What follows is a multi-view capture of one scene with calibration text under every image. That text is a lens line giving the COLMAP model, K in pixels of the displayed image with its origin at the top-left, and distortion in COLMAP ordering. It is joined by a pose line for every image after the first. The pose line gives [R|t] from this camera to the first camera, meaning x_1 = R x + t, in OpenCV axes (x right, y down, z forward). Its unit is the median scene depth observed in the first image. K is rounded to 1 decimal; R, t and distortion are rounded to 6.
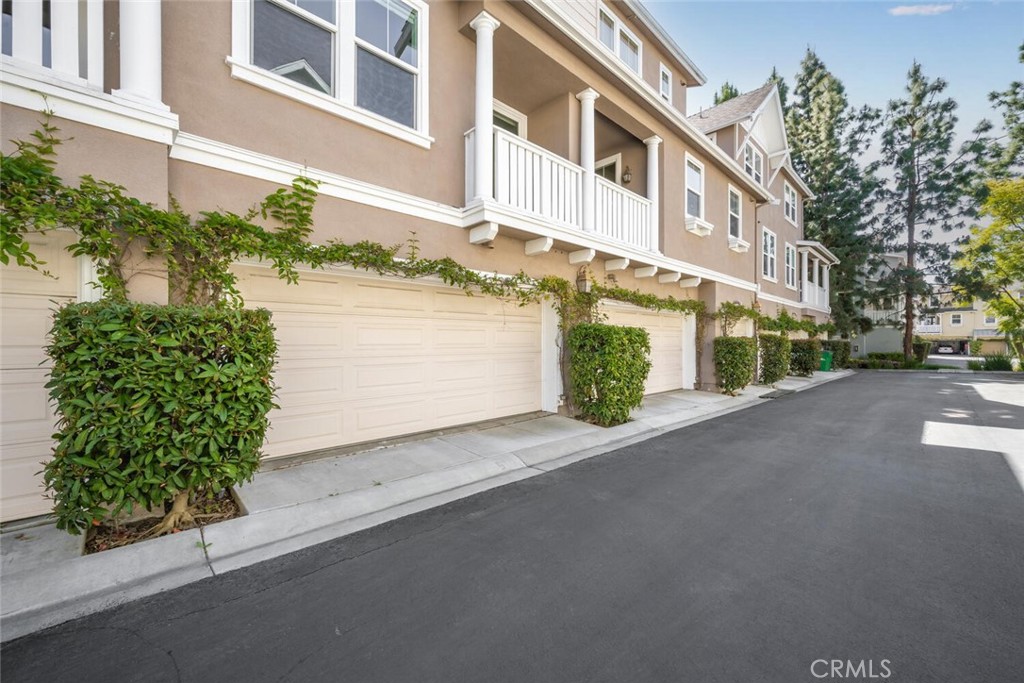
lens RADIAL K [[431.2, 0, 514.0], [0, 431.2, 339.8], [0, 0, 1]] dist [-0.000032, 0.000252]
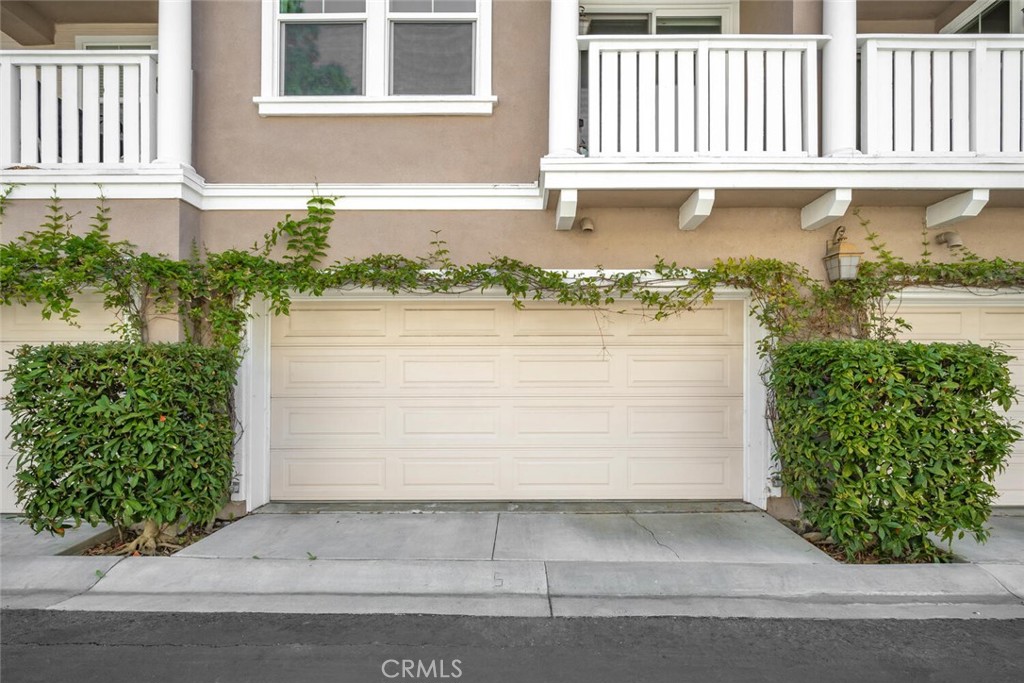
lens RADIAL K [[478.2, 0, 515.2], [0, 478.2, 375.8], [0, 0, 1]] dist [0.000947, 0.000334]
pose [[0.699737, -0.006088, -0.714374, 0.478058], [0.003323, 0.999981, -0.005268, 0.005826], [0.714393, 0.001312, 0.699744, 0.547056]]
